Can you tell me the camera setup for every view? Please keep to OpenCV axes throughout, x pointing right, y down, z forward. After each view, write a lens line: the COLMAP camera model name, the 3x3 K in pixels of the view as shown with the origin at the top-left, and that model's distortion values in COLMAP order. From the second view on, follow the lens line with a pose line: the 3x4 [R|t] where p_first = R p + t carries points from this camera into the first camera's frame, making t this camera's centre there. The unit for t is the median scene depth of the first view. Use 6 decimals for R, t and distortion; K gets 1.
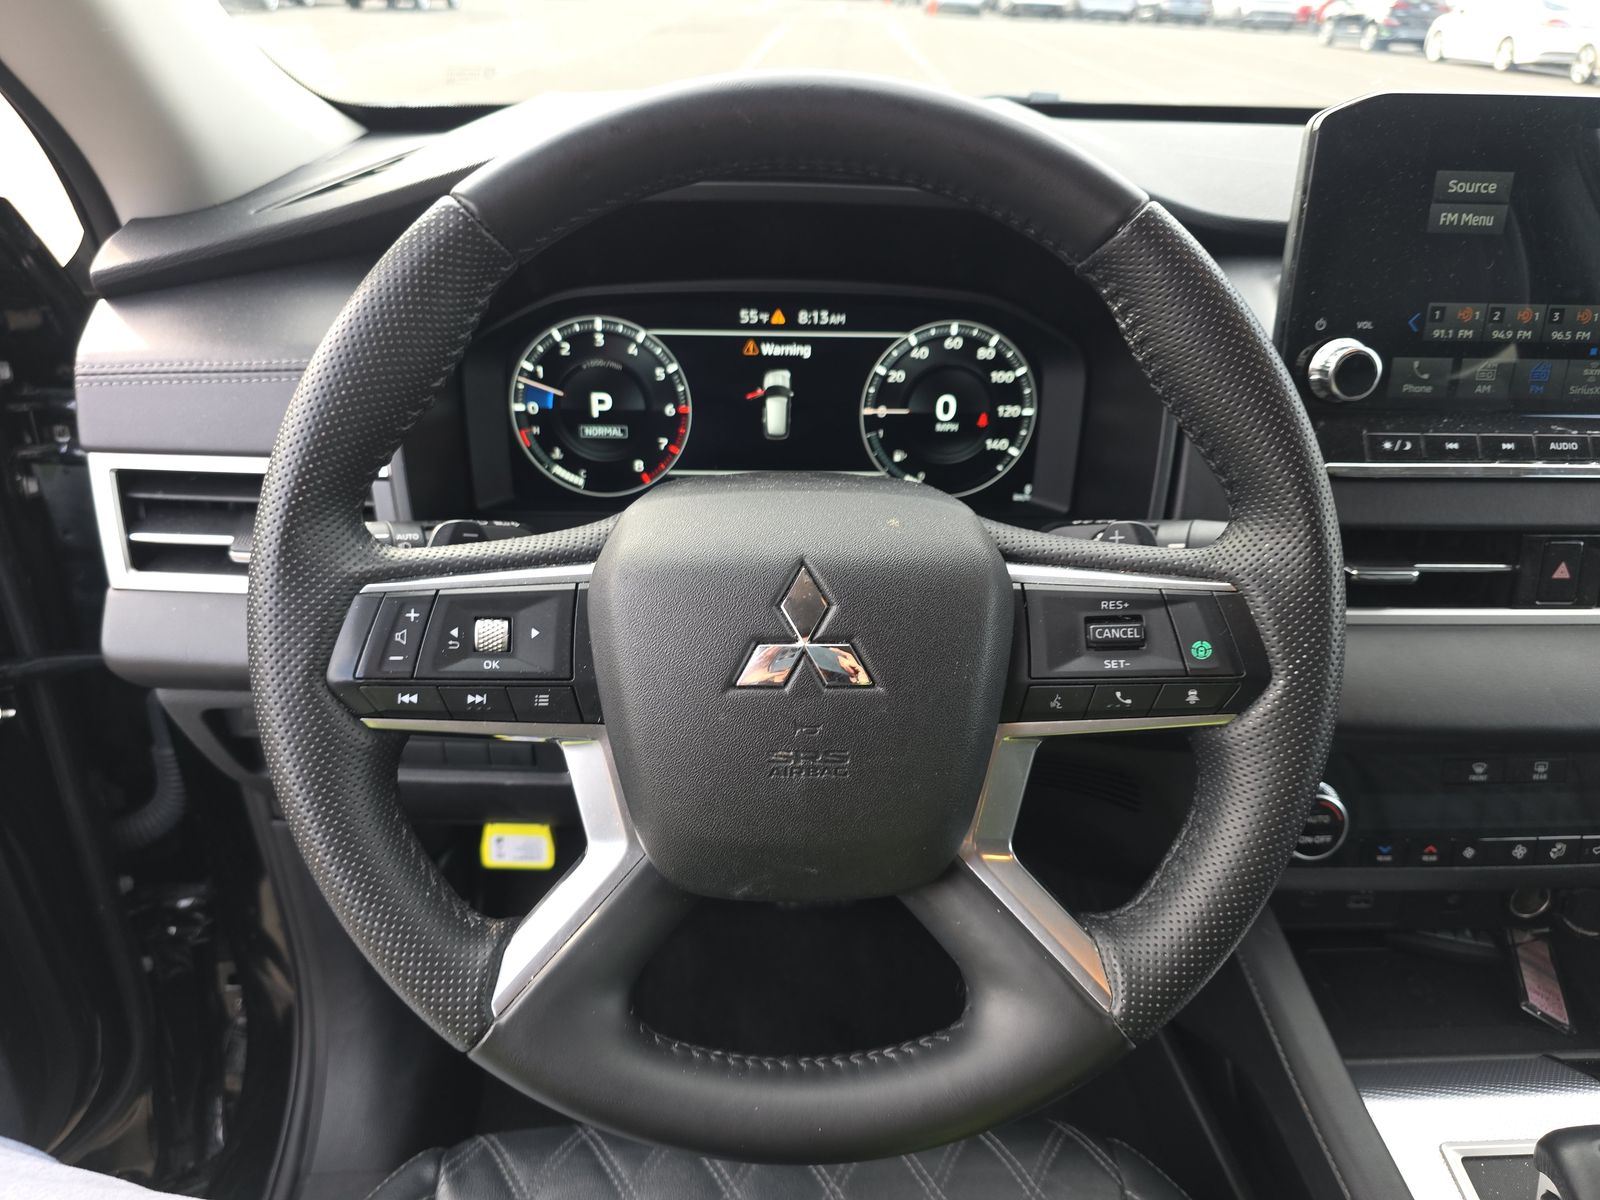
lens RADIAL K [[1121.0, 0, 791.3], [0, 1121.0, 617.2], [0, 0, 1]] dist [0.064282, -0.043422]
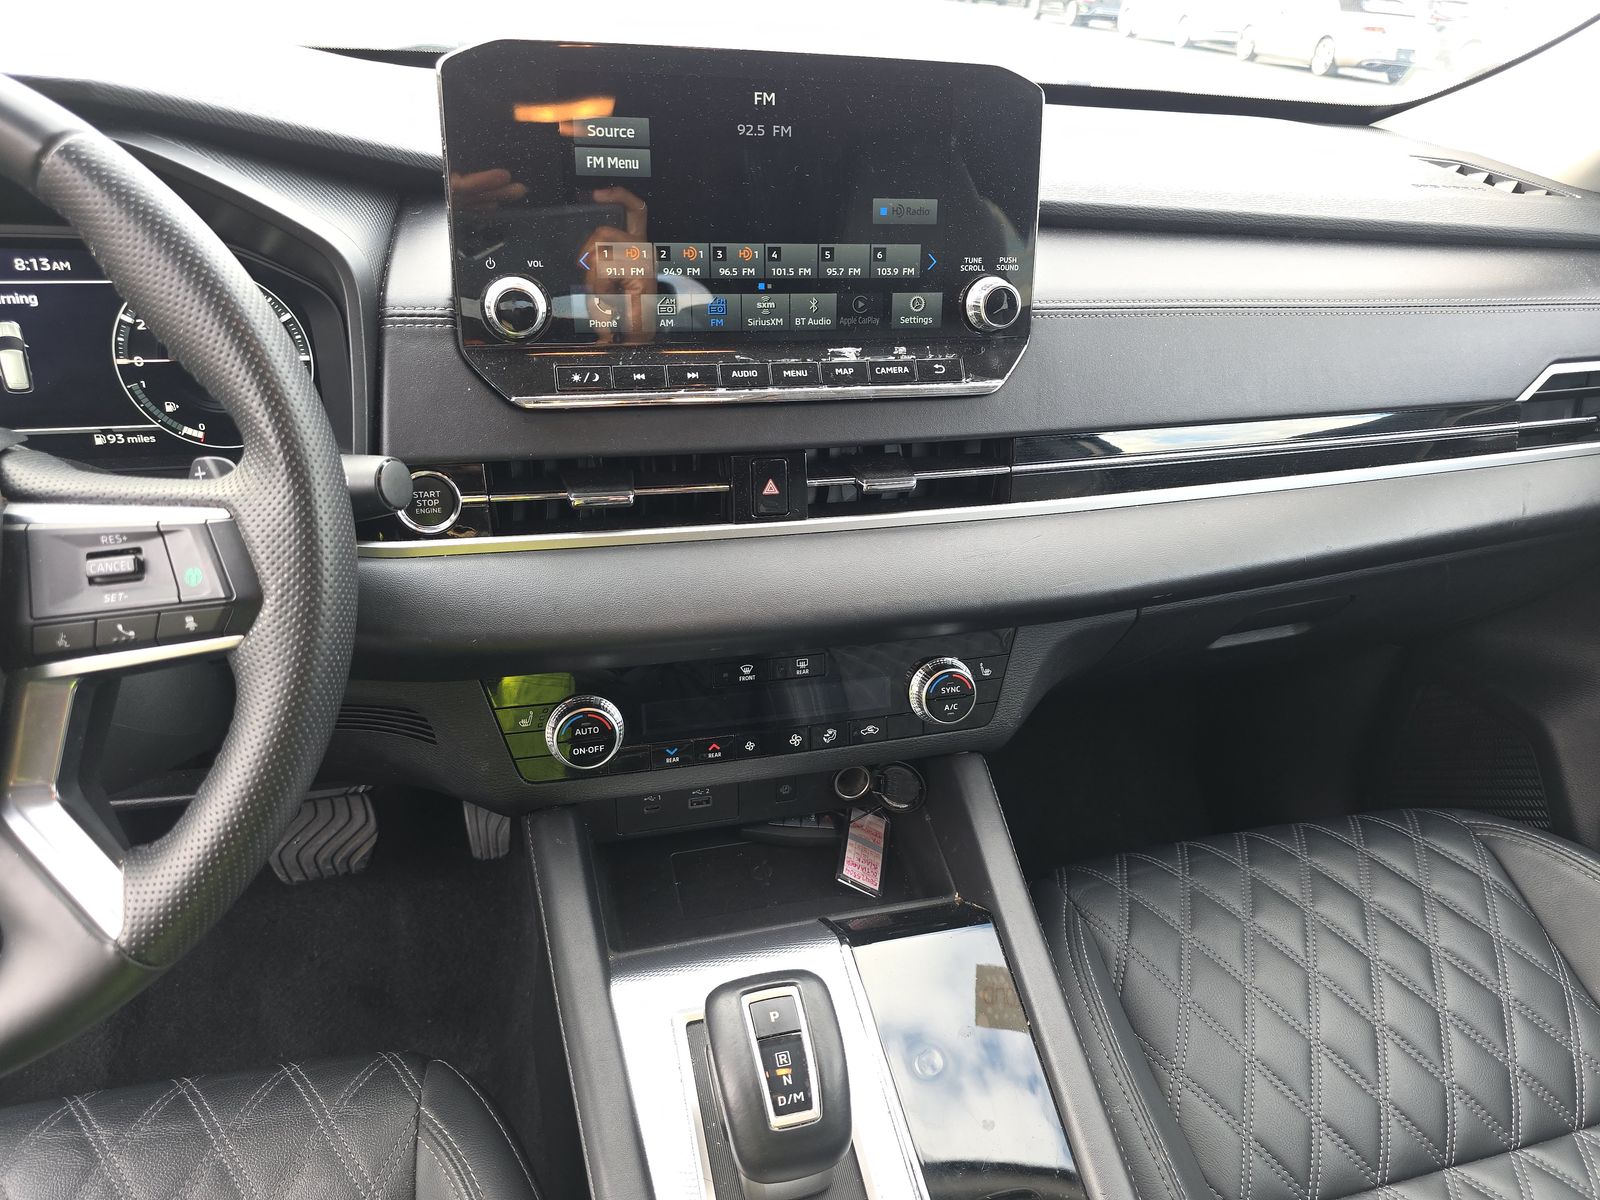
lens RADIAL K [[1084.5, 0, 800.0], [0, 1084.5, 600.0], [0, 0, 1]] dist [0.107258, -0.071181]
pose [[0.984024, -0.077655, 0.160205, 0.481282], [0.075089, 0.996934, 0.022023, 0.044863], [-0.161424, -0.009642, 0.986838, -0.048261]]
